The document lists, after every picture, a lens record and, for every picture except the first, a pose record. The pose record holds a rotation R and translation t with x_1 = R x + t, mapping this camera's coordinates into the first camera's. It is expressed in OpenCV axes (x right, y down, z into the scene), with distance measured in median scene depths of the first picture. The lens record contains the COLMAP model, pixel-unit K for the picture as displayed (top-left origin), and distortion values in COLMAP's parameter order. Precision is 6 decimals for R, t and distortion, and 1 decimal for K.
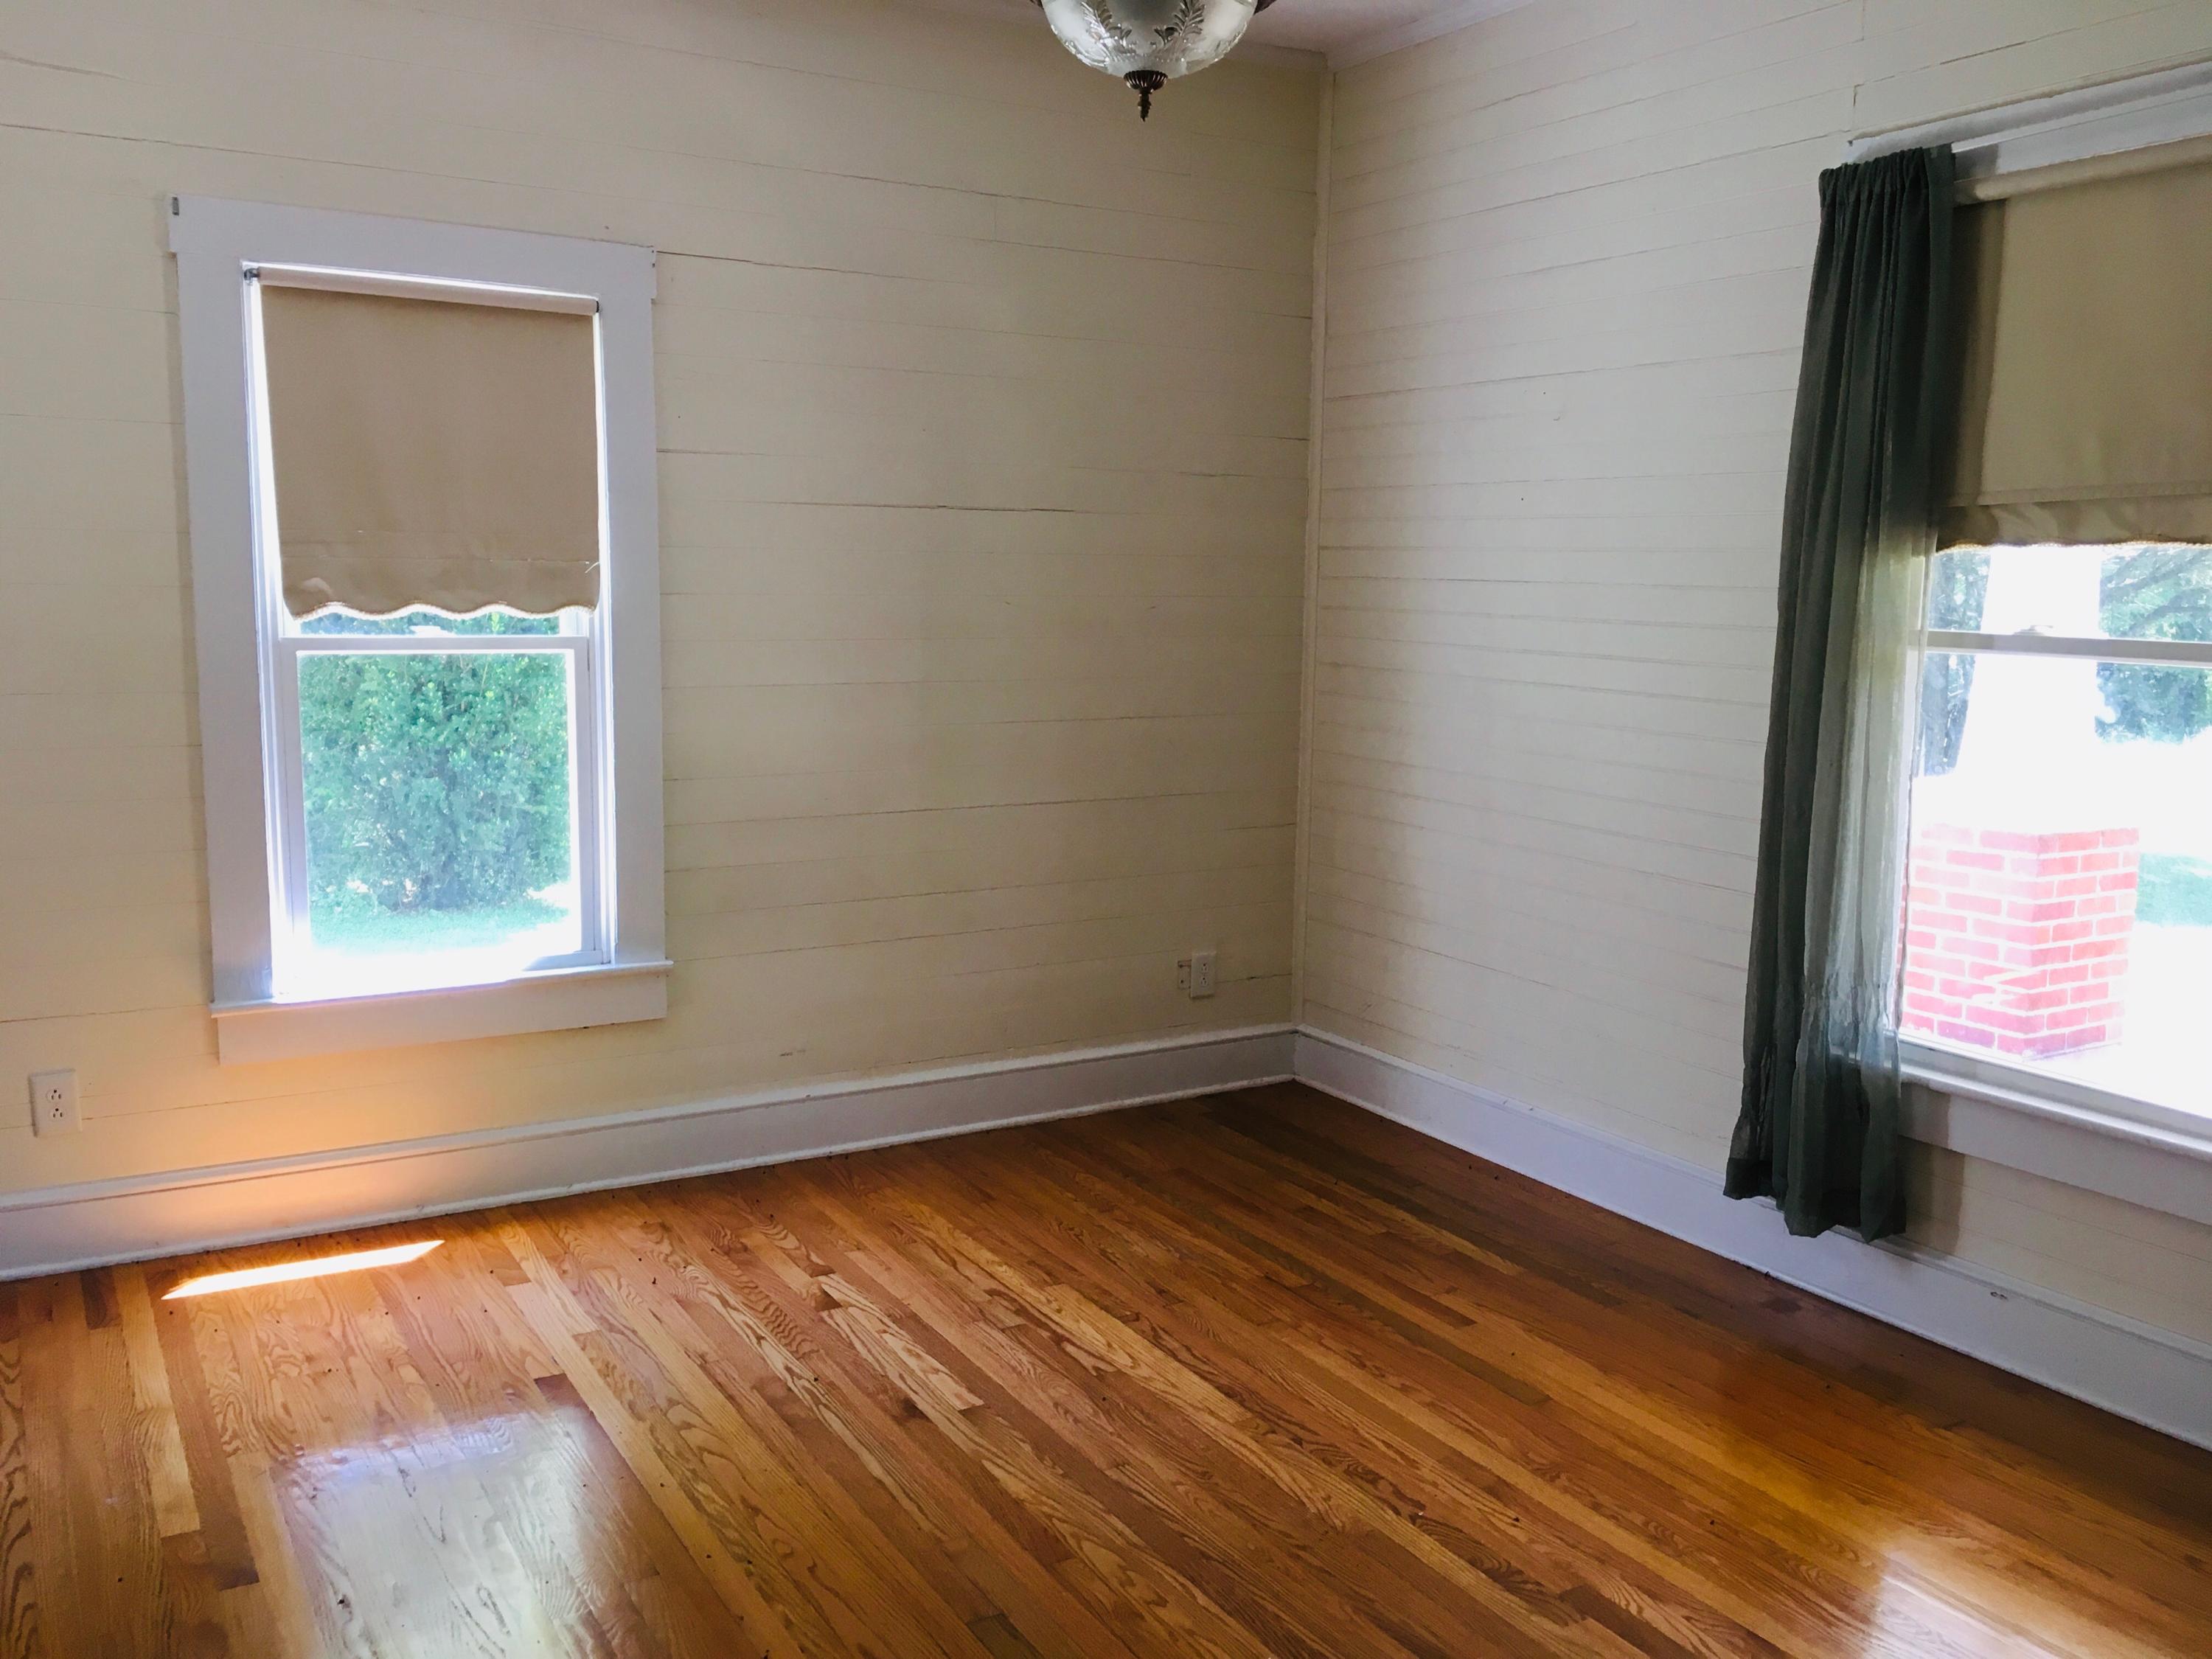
lens RADIAL K [[1884.4, 0, 1094.1], [0, 1884.4, 837.7], [0, 0, 1]] dist [0.088884, -0.118877]
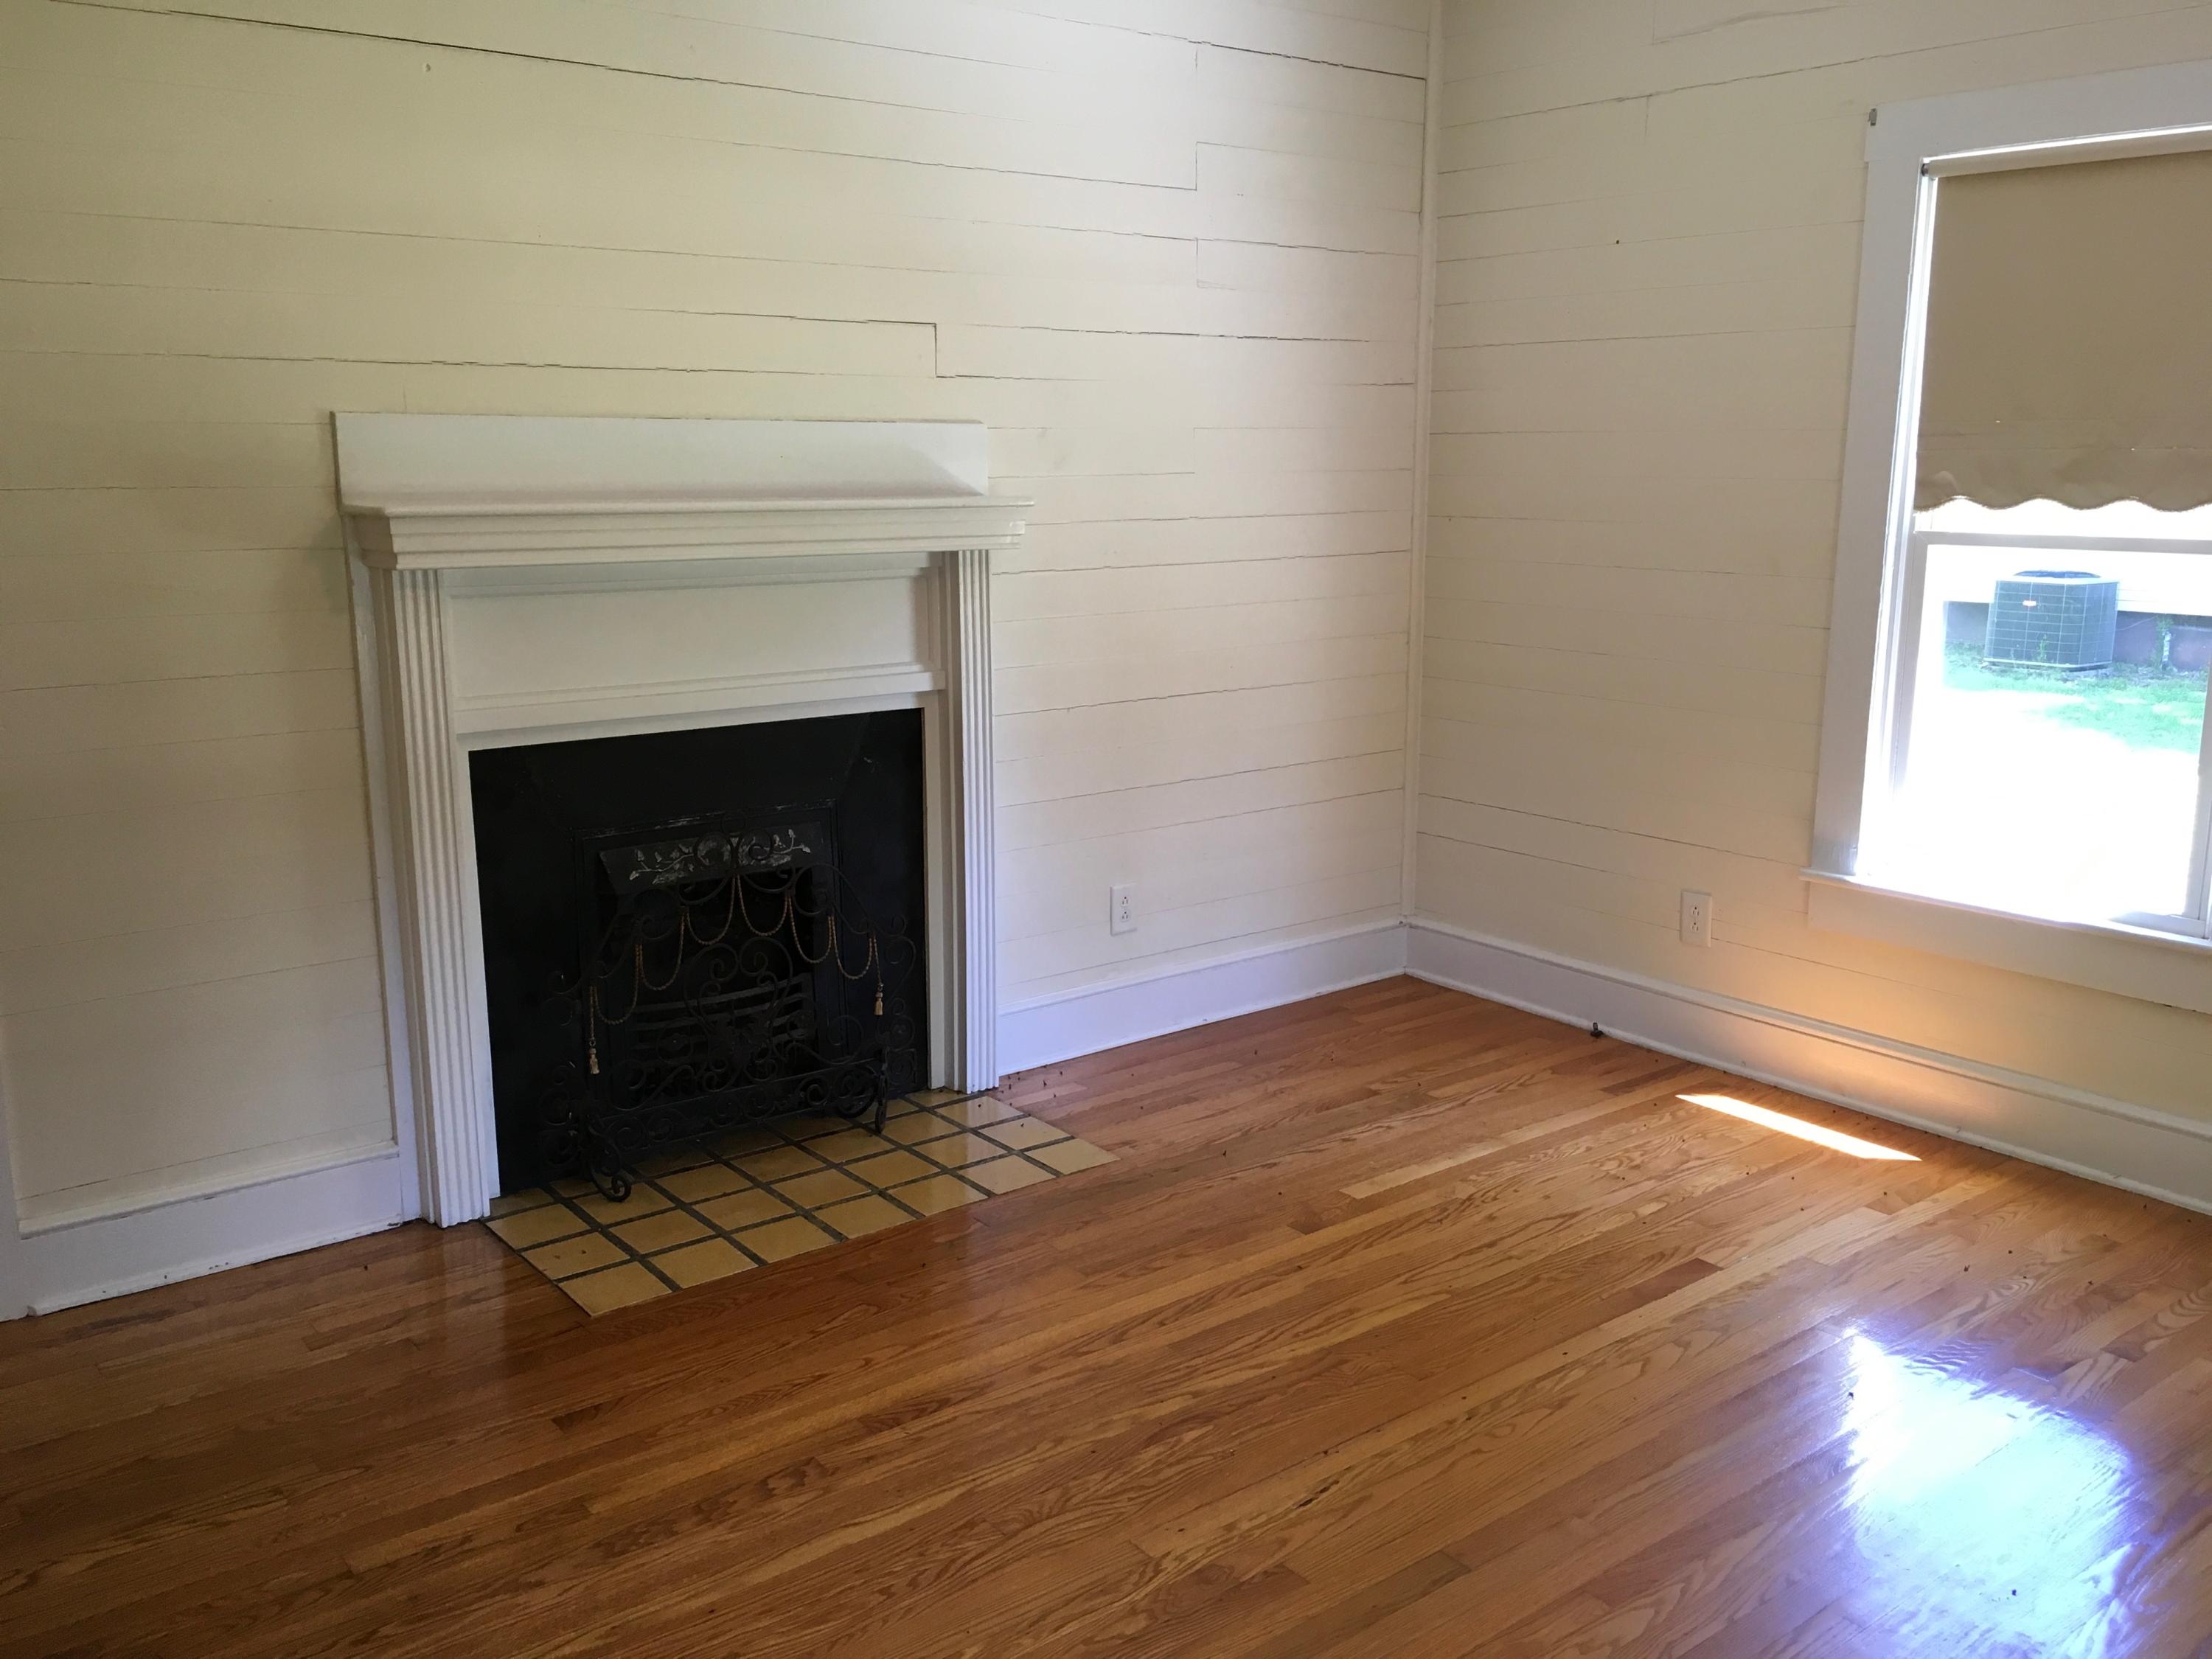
lens RADIAL K [[1884.4, 0, 1093.1], [0, 1884.4, 828.4], [0, 0, 1]] dist [0.088884, -0.118877]
pose [[0.136547, 0.180946, -0.973968, 0.546761], [-0.138700, 0.976984, 0.162062, -0.055149], [0.980876, 0.112960, 0.158501, 0.438428]]
